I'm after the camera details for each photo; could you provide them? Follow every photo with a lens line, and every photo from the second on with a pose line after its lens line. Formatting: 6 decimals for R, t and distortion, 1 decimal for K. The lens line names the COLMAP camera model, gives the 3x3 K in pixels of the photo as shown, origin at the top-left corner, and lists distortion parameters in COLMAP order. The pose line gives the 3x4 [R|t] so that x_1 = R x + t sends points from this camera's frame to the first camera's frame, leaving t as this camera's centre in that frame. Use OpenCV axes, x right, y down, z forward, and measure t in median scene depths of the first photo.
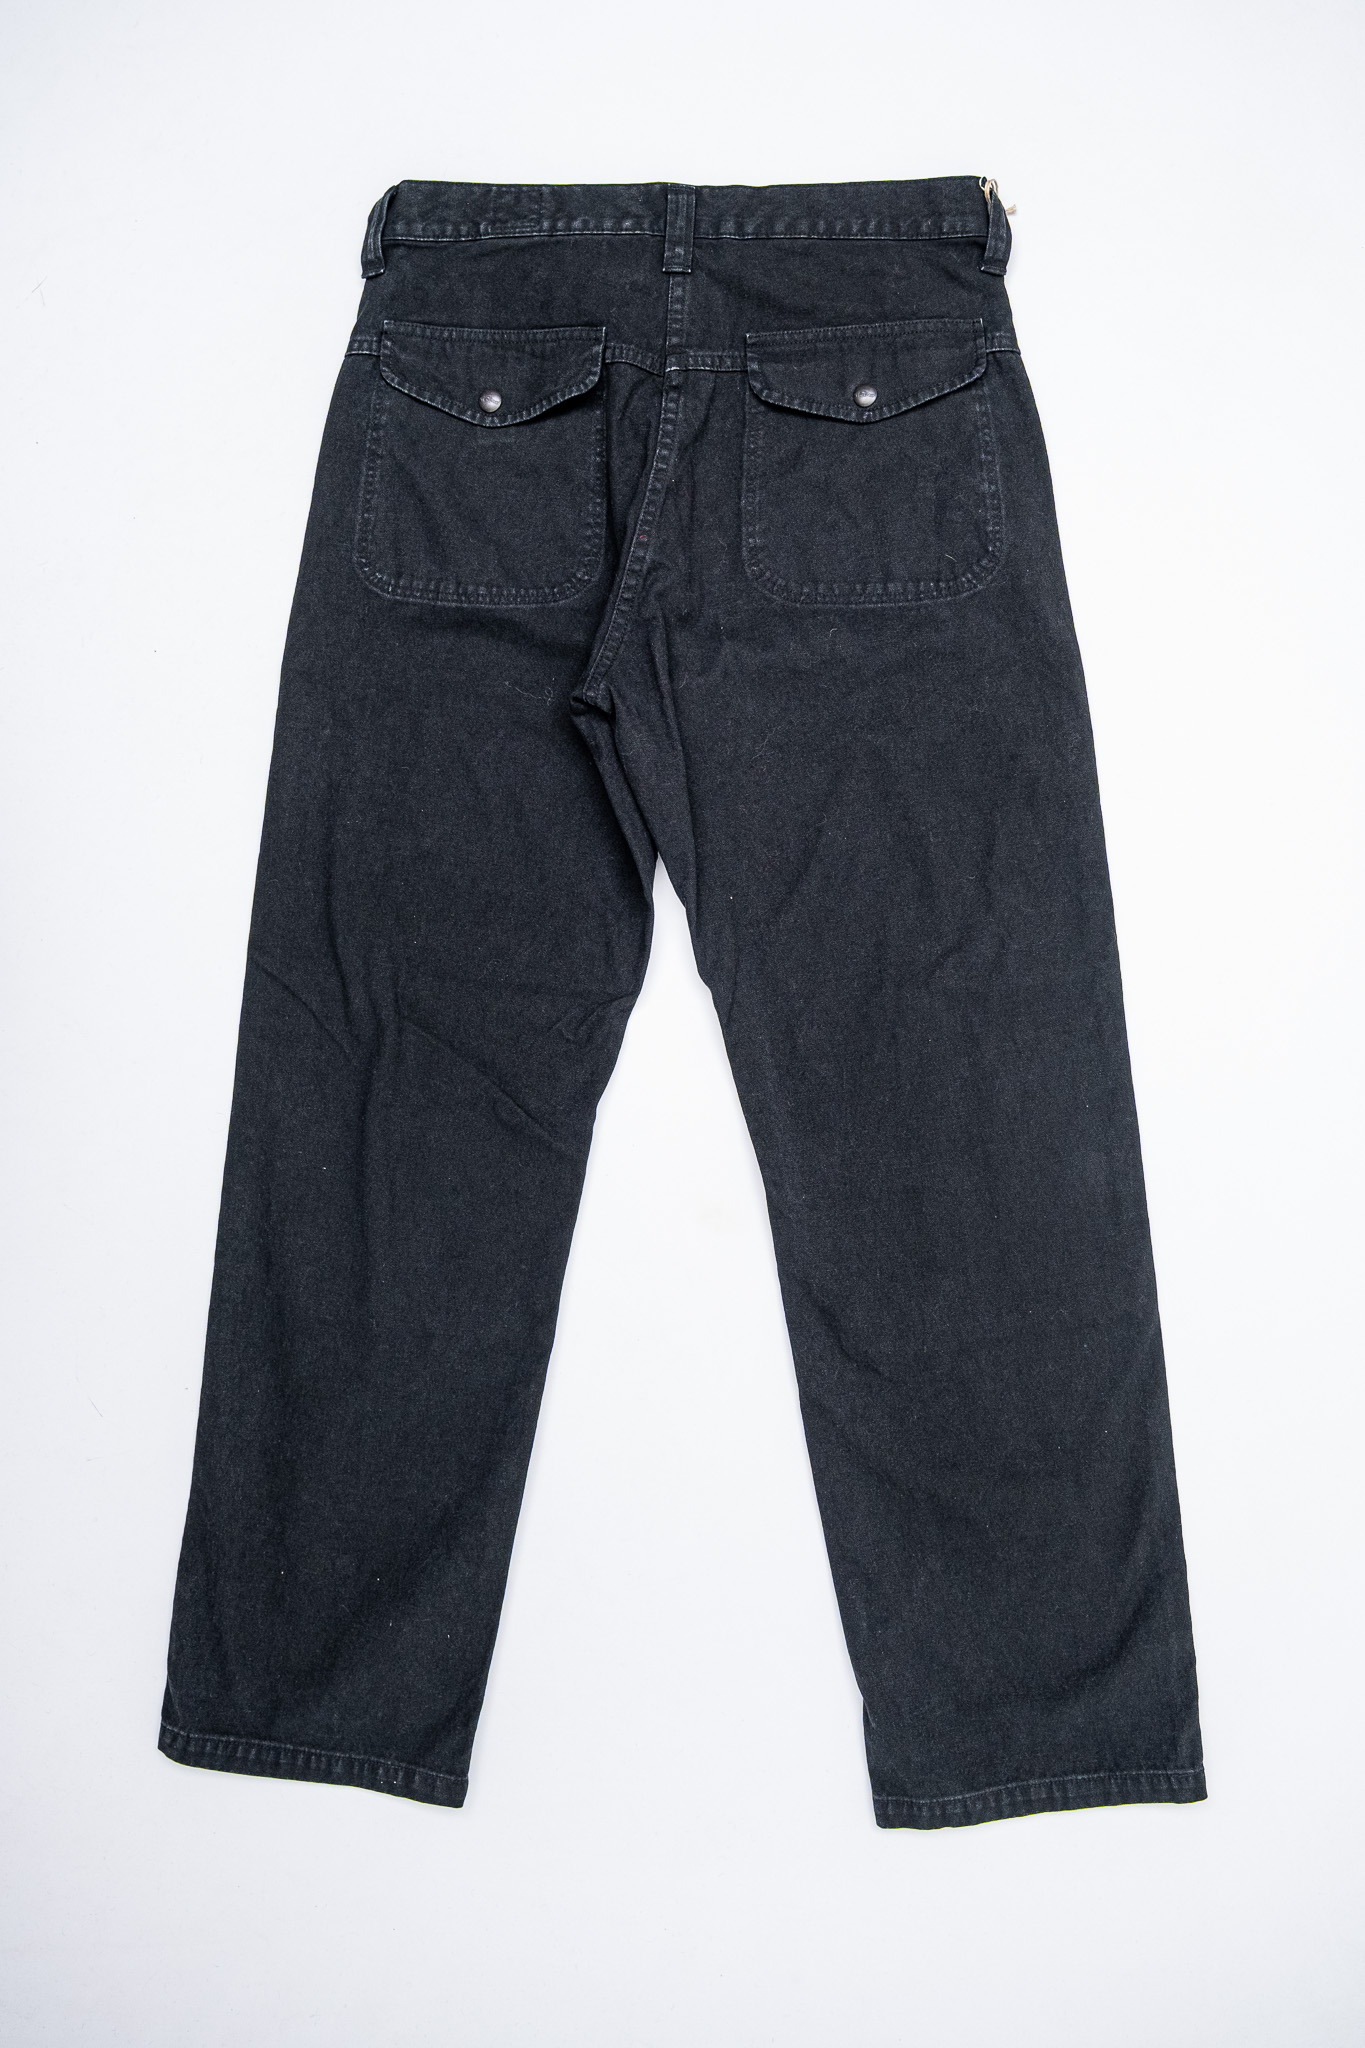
lens RADIAL K [[1514.0, 0, 687.3], [0, 1514.0, 1046.1], [0, 0, 1]] dist [-0.014936, -0.006532]
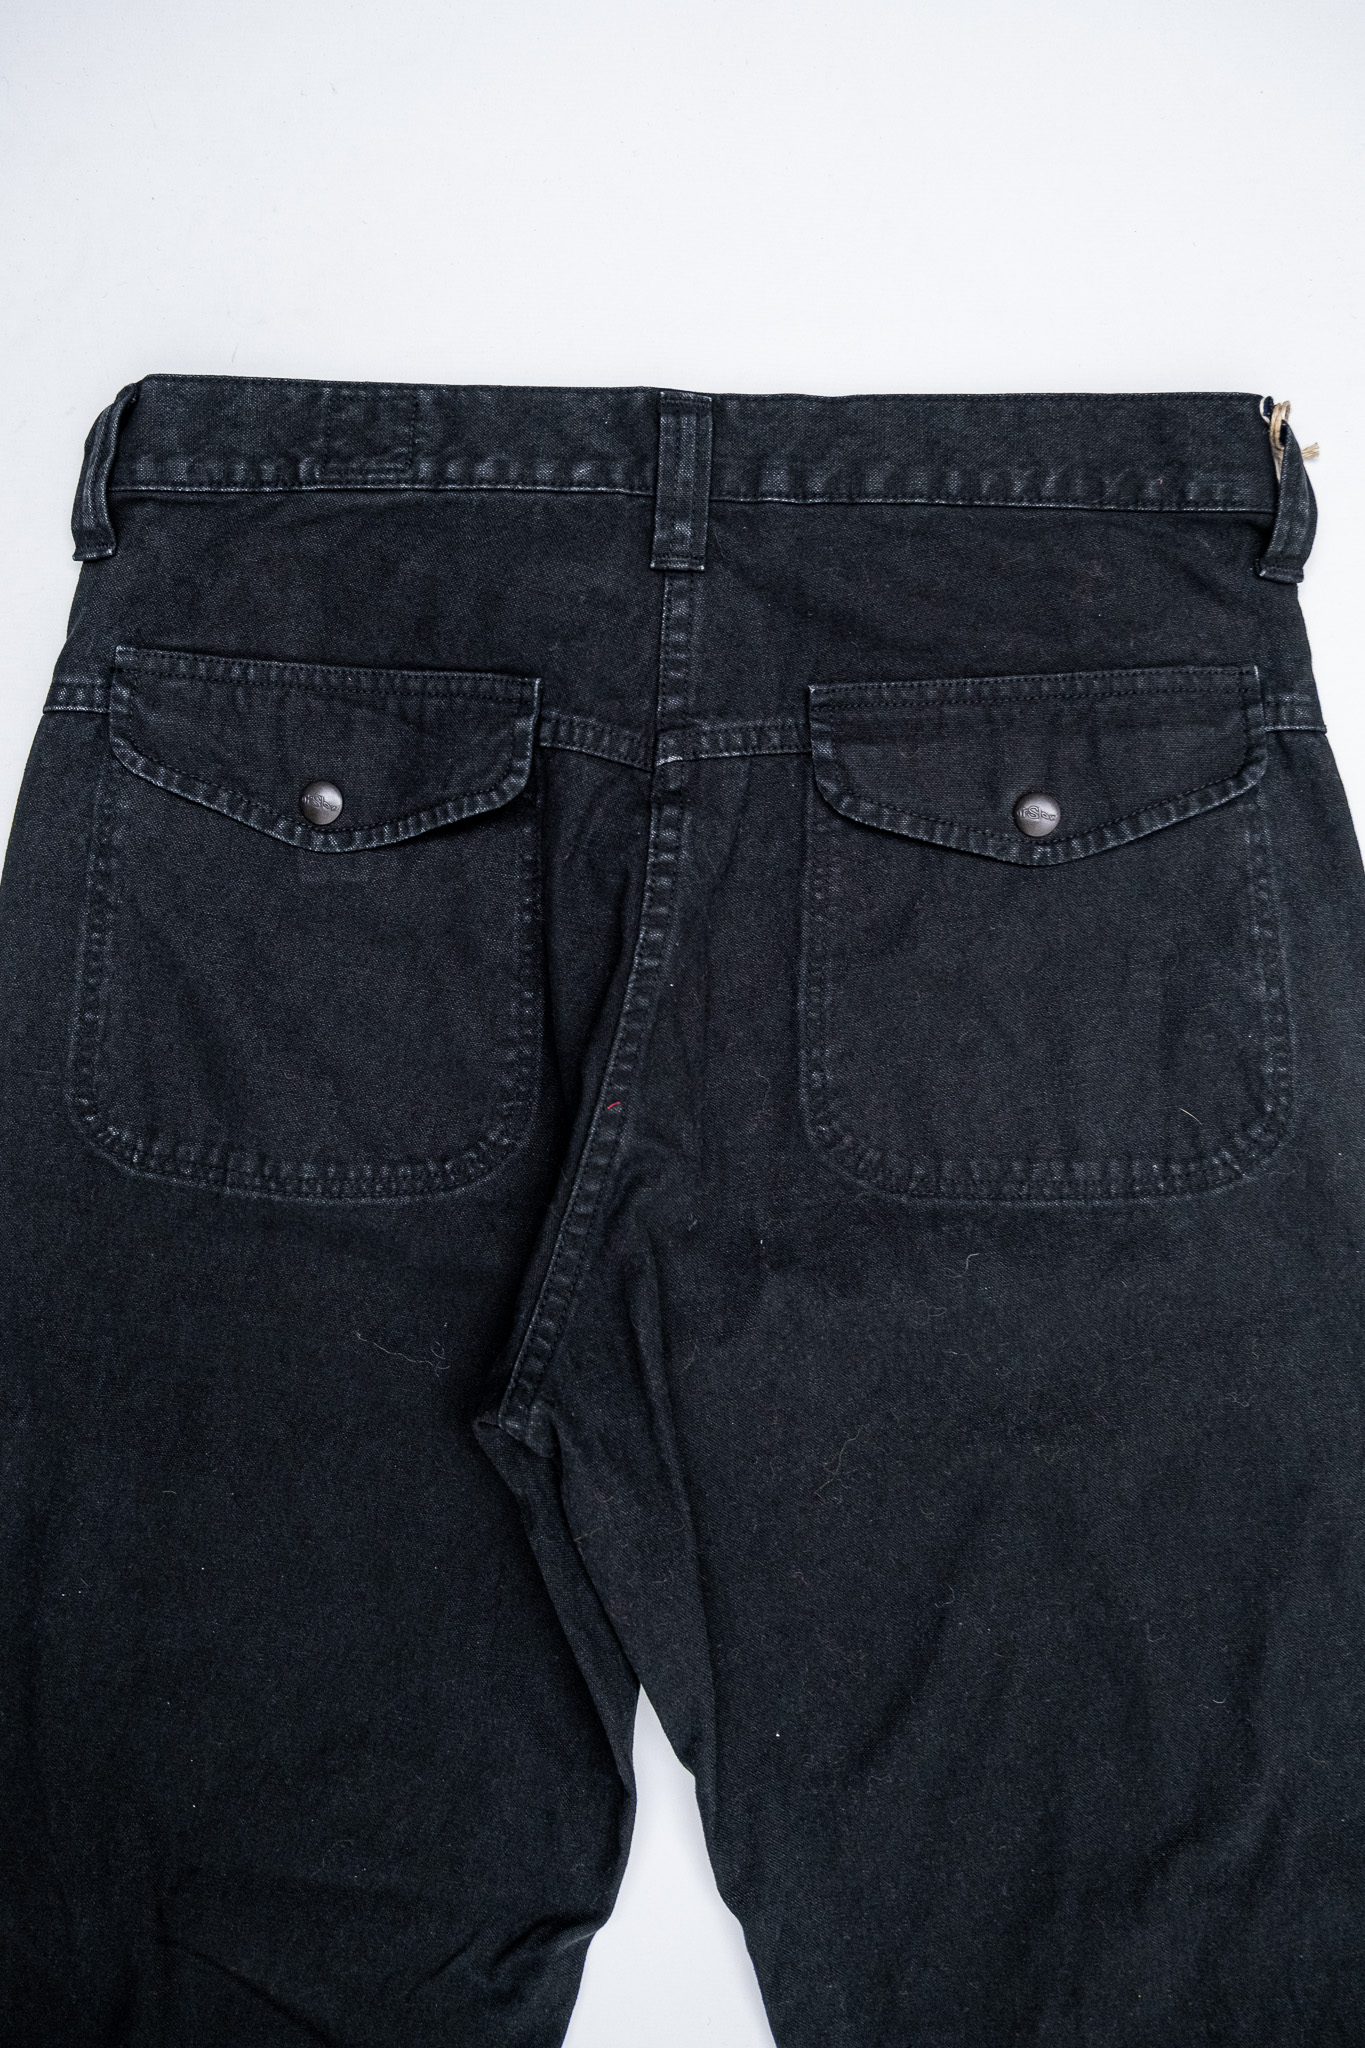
lens RADIAL K [[1514.0, 0, 694.1], [0, 1514.0, 1025.5], [0, 0, 1]] dist [-0.014936, -0.006532]
pose [[0.999408, -0.000995, 0.034402, -0.019329], [-0.000068, 0.999523, 0.030877, -0.370774], [-0.034417, -0.030861, 0.998931, 0.472271]]
